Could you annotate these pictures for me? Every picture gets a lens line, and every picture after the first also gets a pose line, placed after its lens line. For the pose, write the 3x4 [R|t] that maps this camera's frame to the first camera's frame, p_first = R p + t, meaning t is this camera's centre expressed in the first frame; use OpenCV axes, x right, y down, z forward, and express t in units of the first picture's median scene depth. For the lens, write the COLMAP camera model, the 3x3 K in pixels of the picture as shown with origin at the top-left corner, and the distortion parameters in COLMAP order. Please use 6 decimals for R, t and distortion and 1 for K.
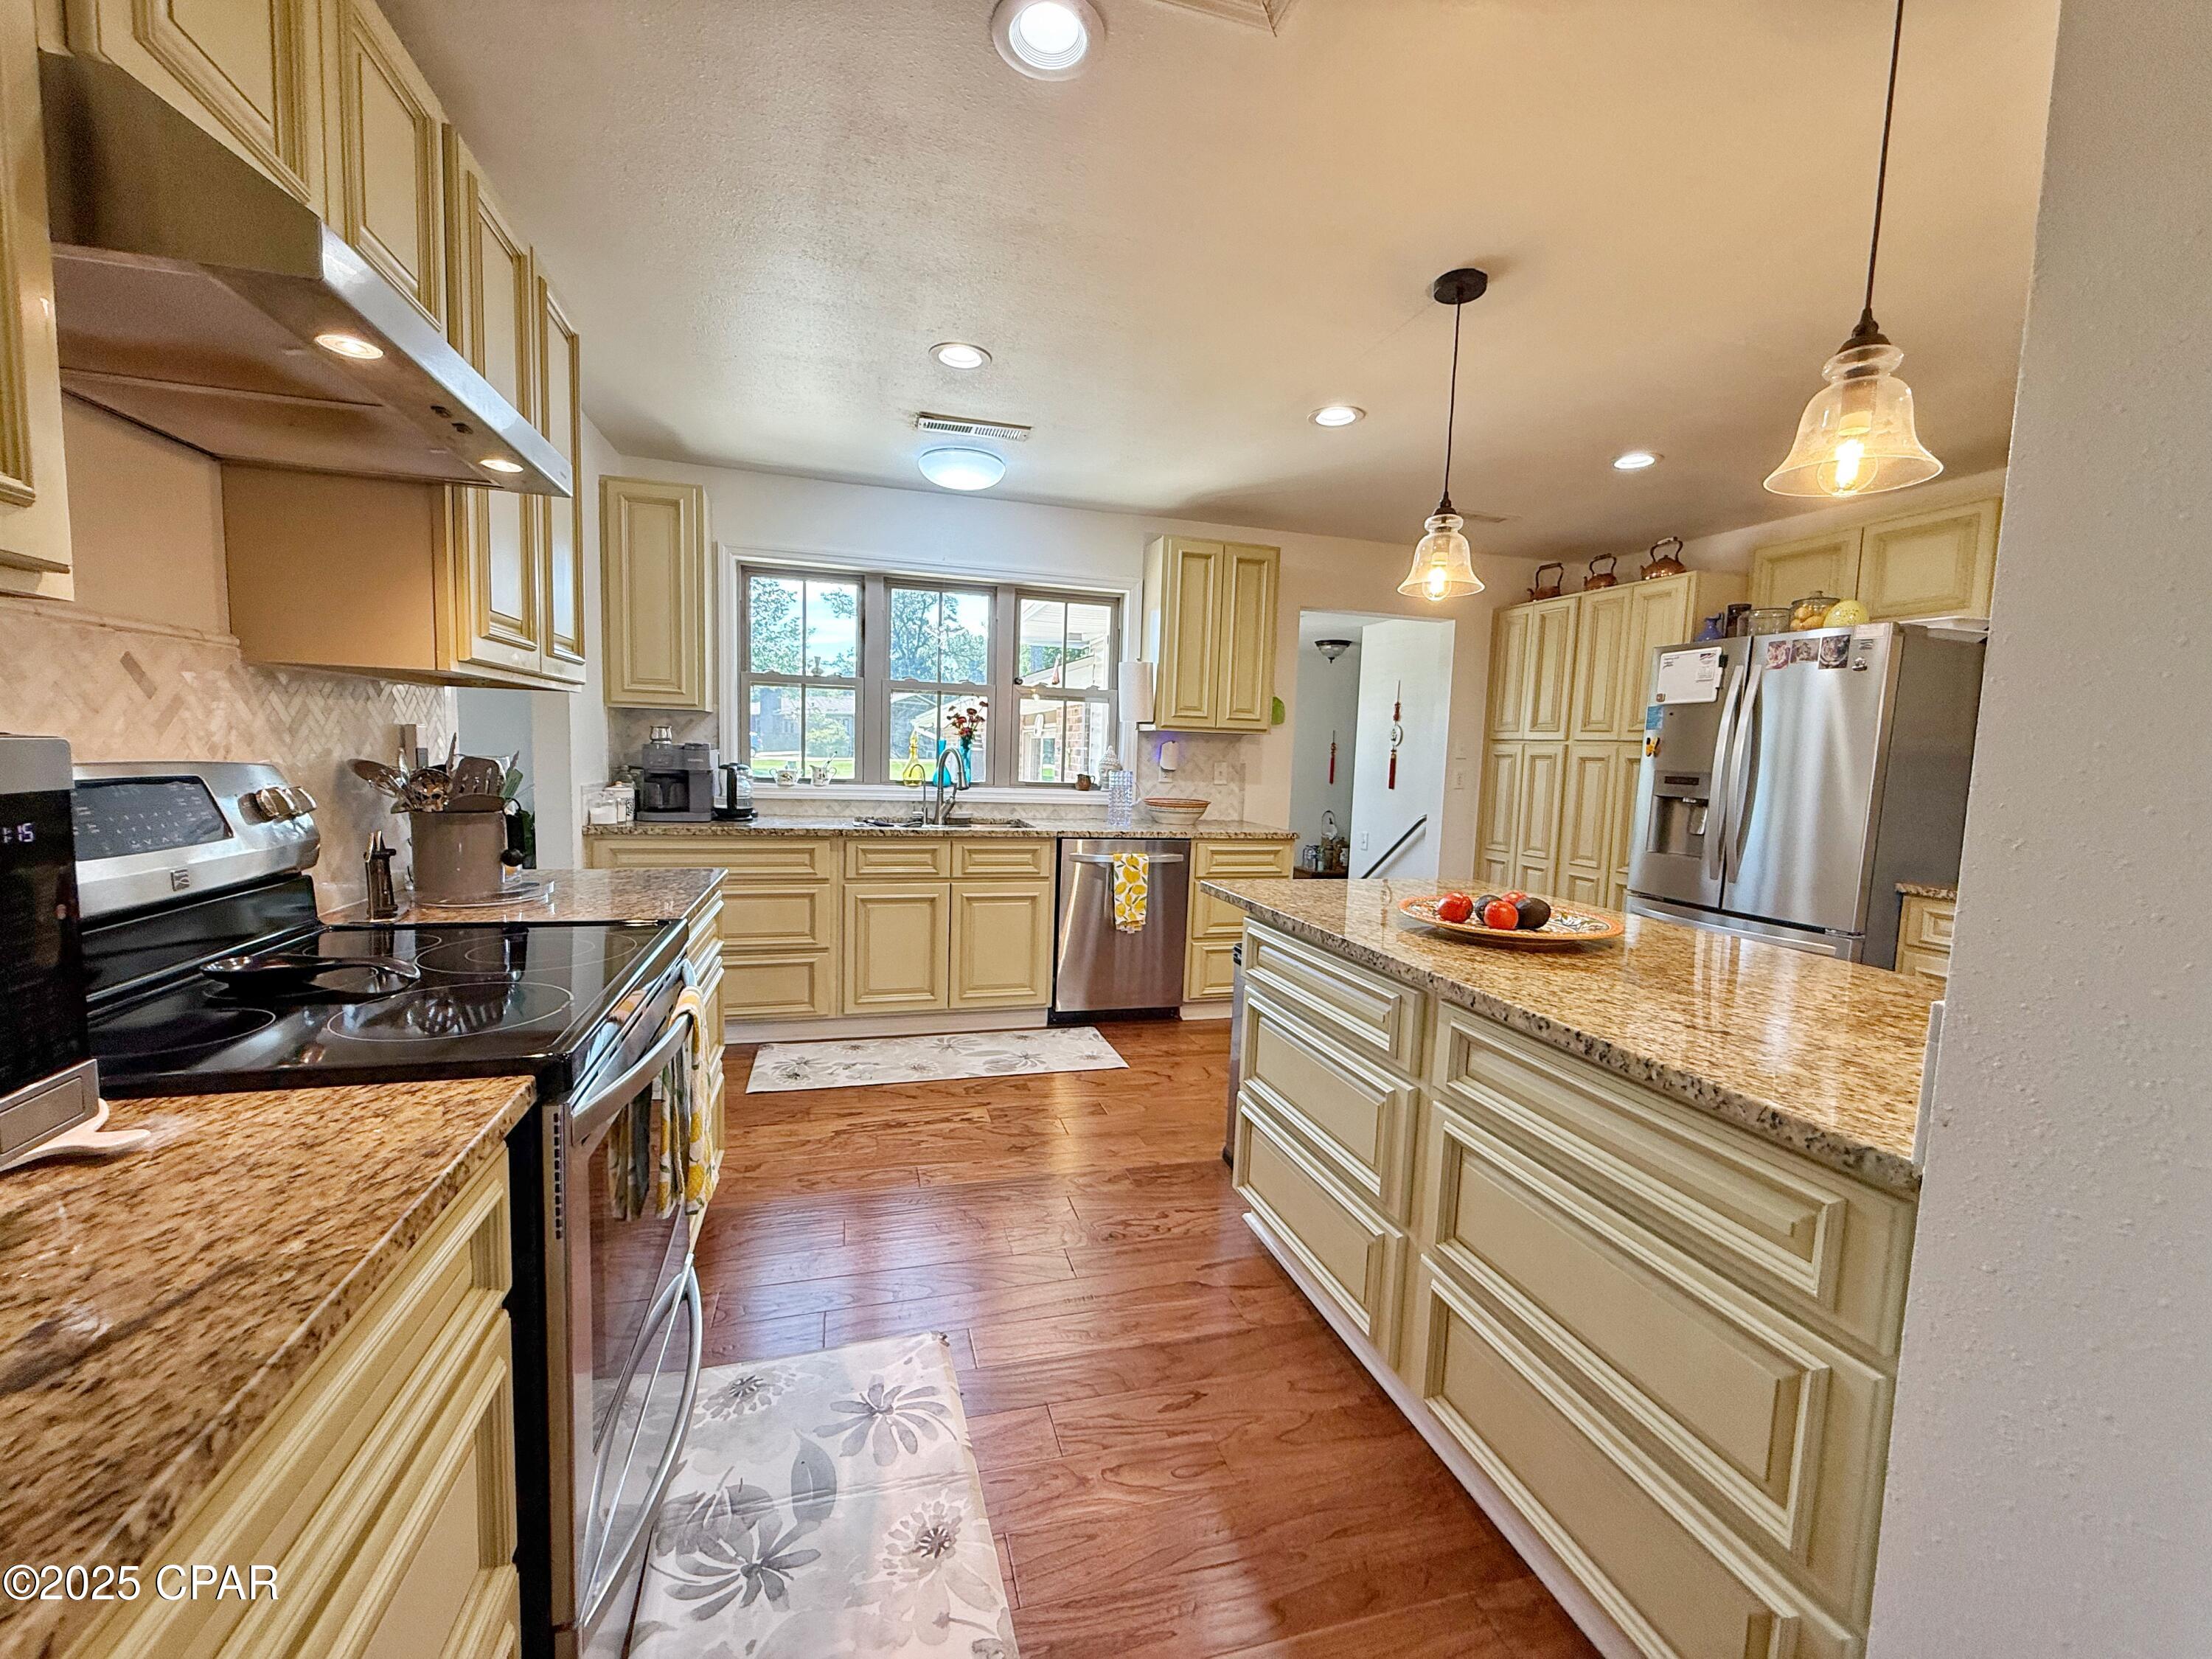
lens RADIAL K [[887.5, 0, 1097.7], [0, 887.5, 826.6], [0, 0, 1]] dist [-0.000745, 0.000065]
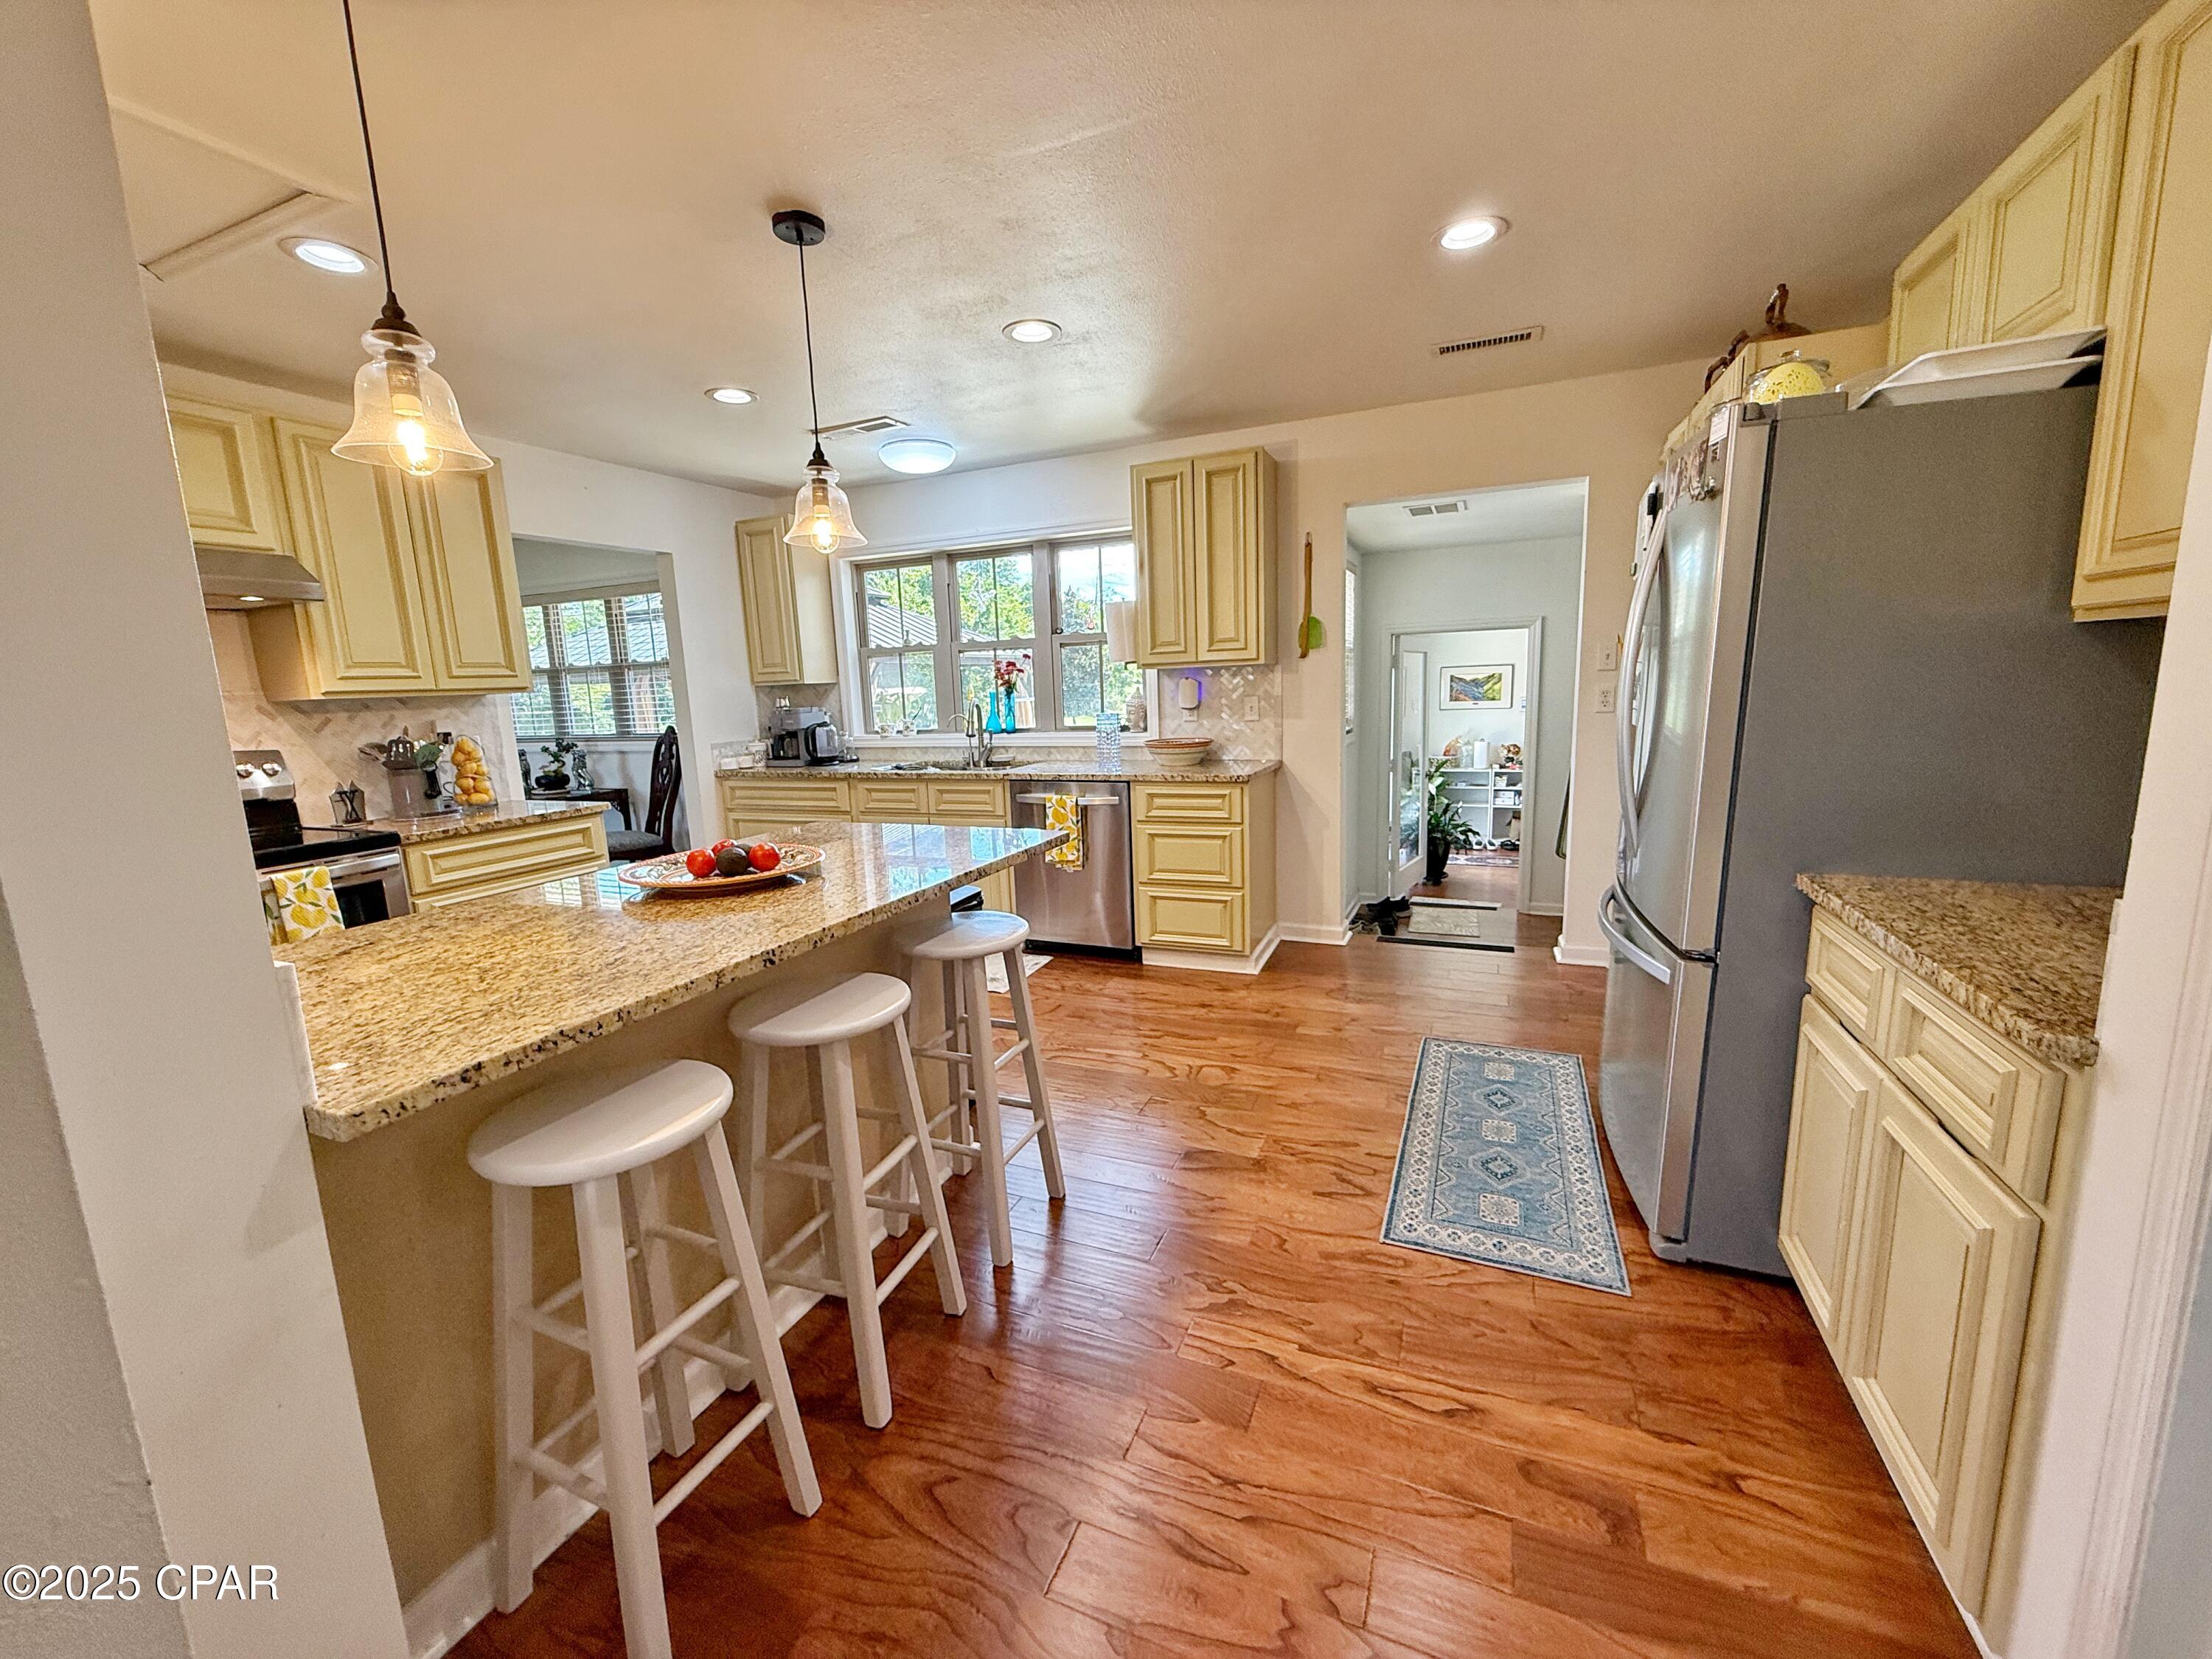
lens RADIAL K [[887.5, 0, 1097.7], [0, 887.5, 826.6], [0, 0, 1]] dist [-0.000745, 0.000065]
pose [[0.771881, 0.038007, -0.634630, 0.687902], [0.008025, 0.997549, 0.069503, -0.004250], [0.635716, -0.058741, 0.769684, 0.215503]]
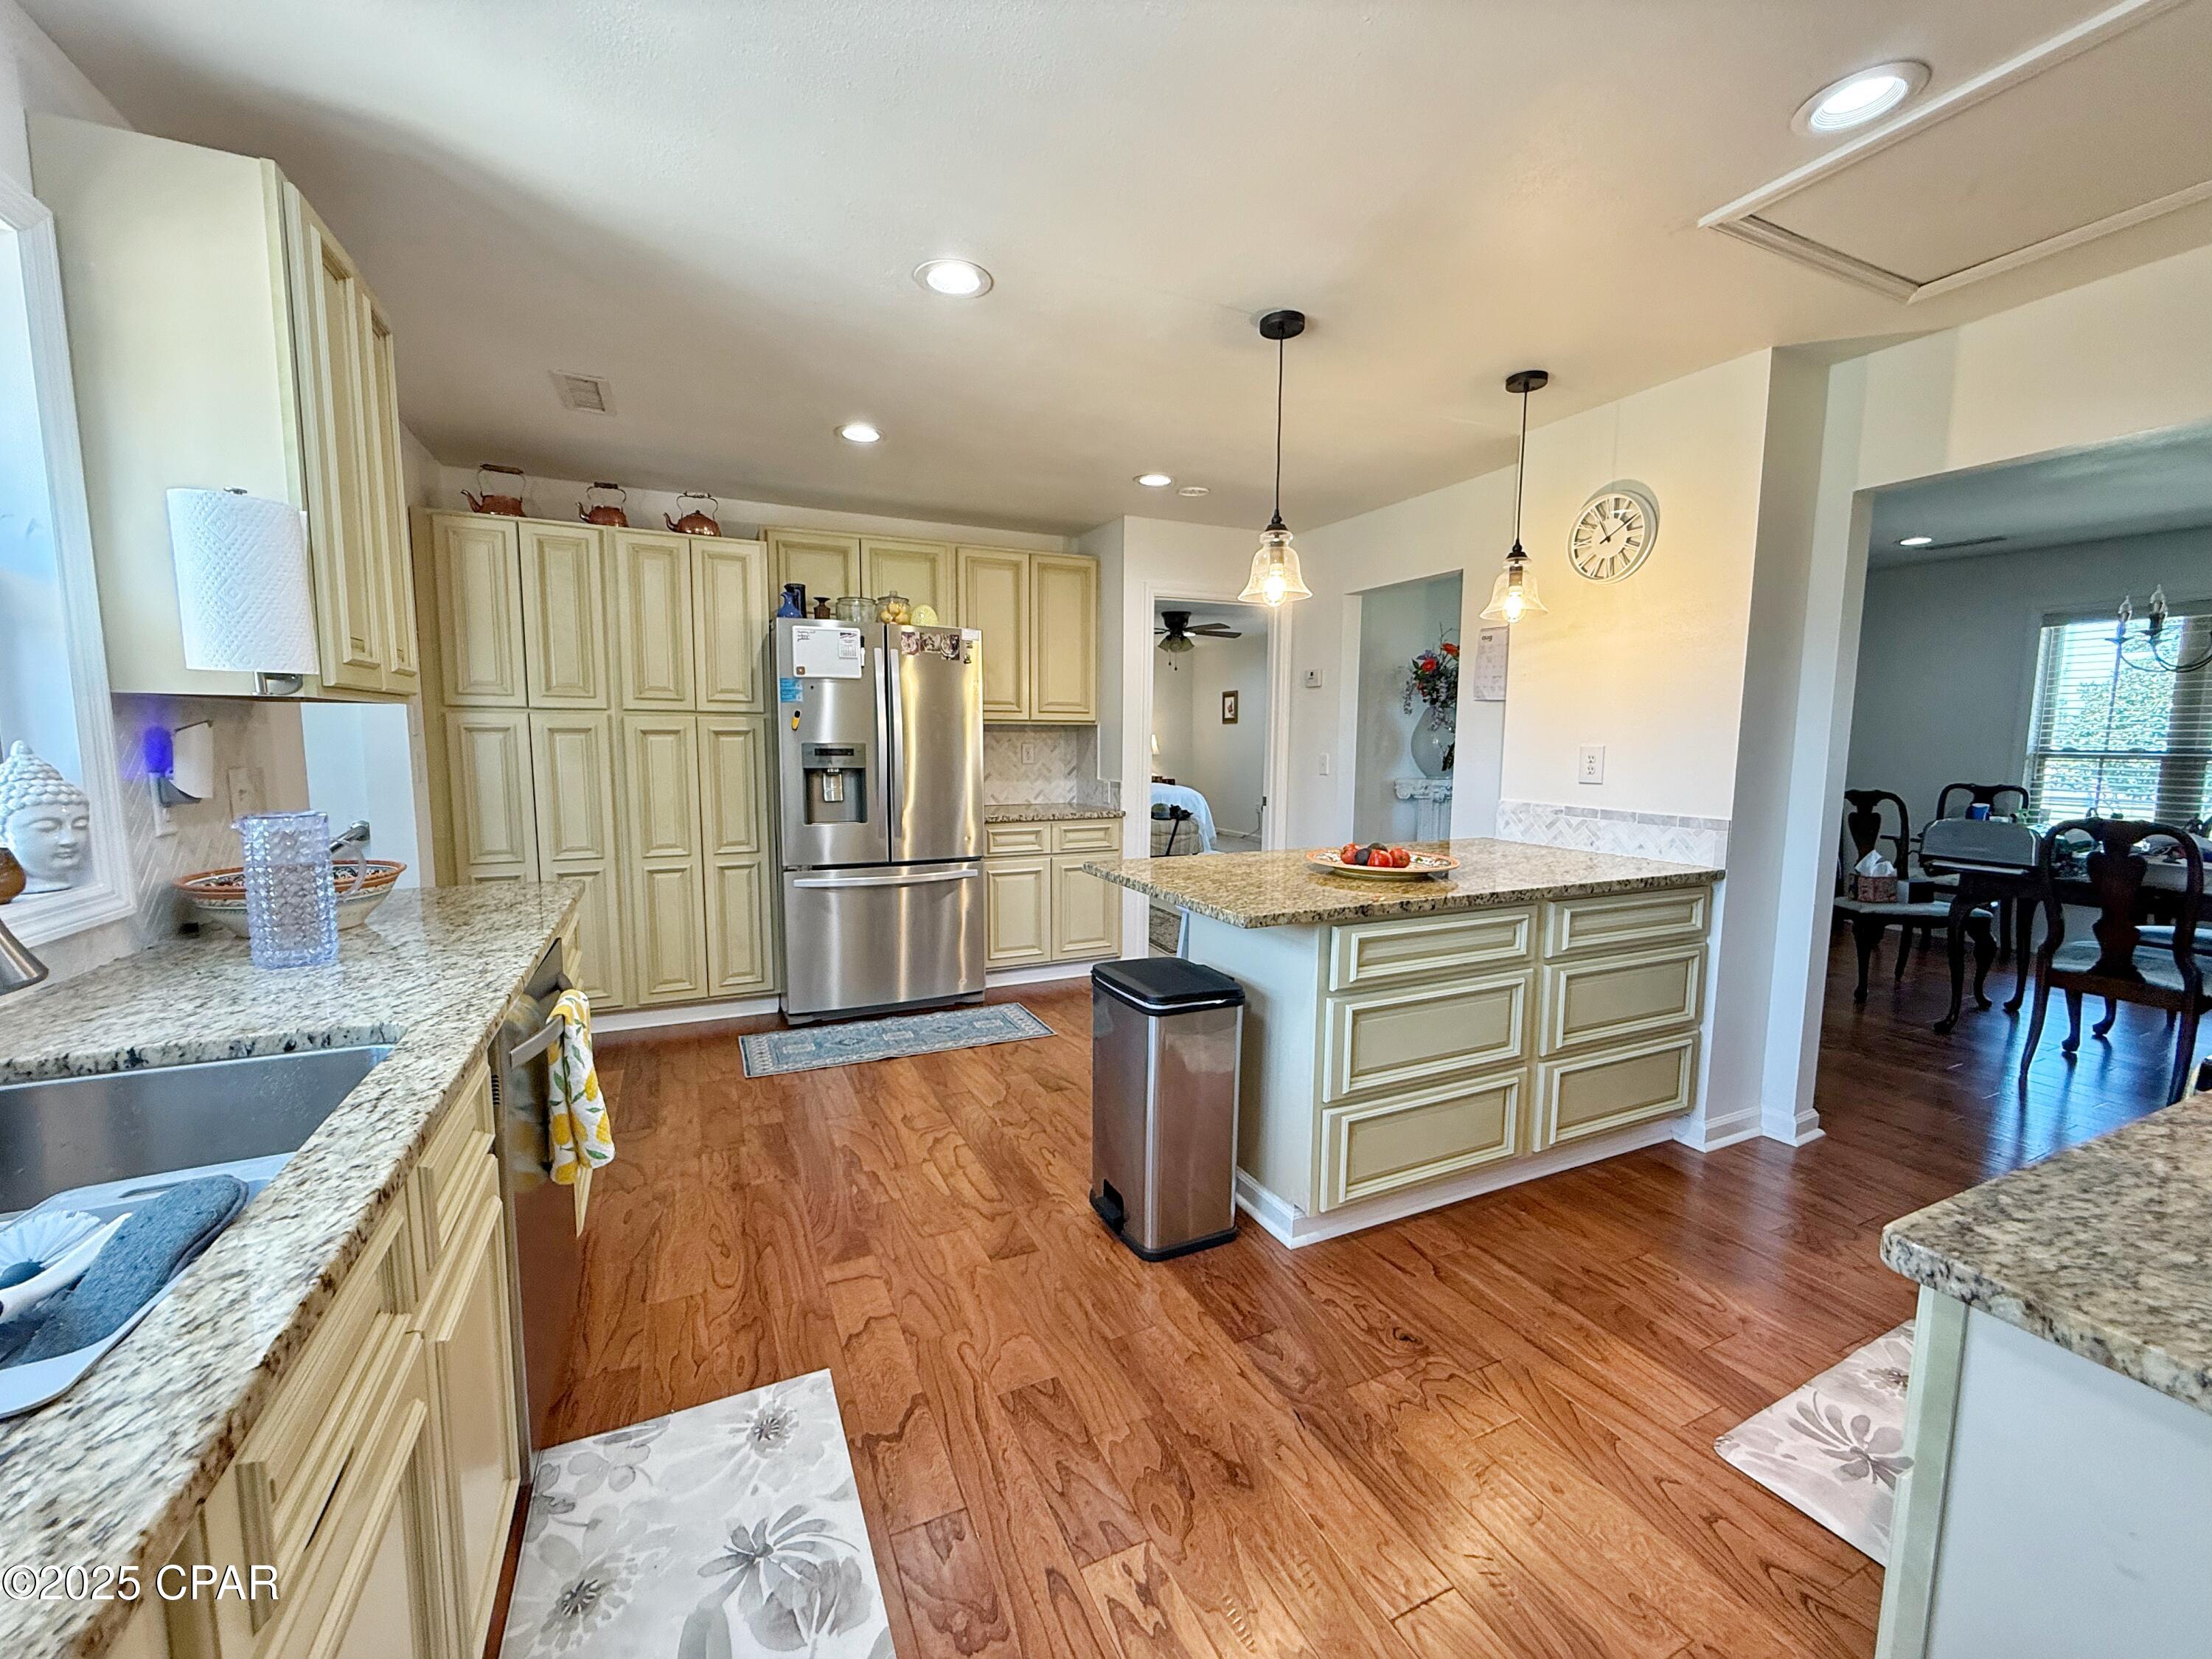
lens RADIAL K [[883.6, 0, 1097.9], [0, 883.6, 832.7], [0, 0, 1]] dist [0.001828, -0.000096]
pose [[-0.161546, -0.146447, 0.975939, -0.381672], [0.074086, 0.984338, 0.159970, -0.091194], [-0.984080, 0.098146, -0.148166, 0.762275]]
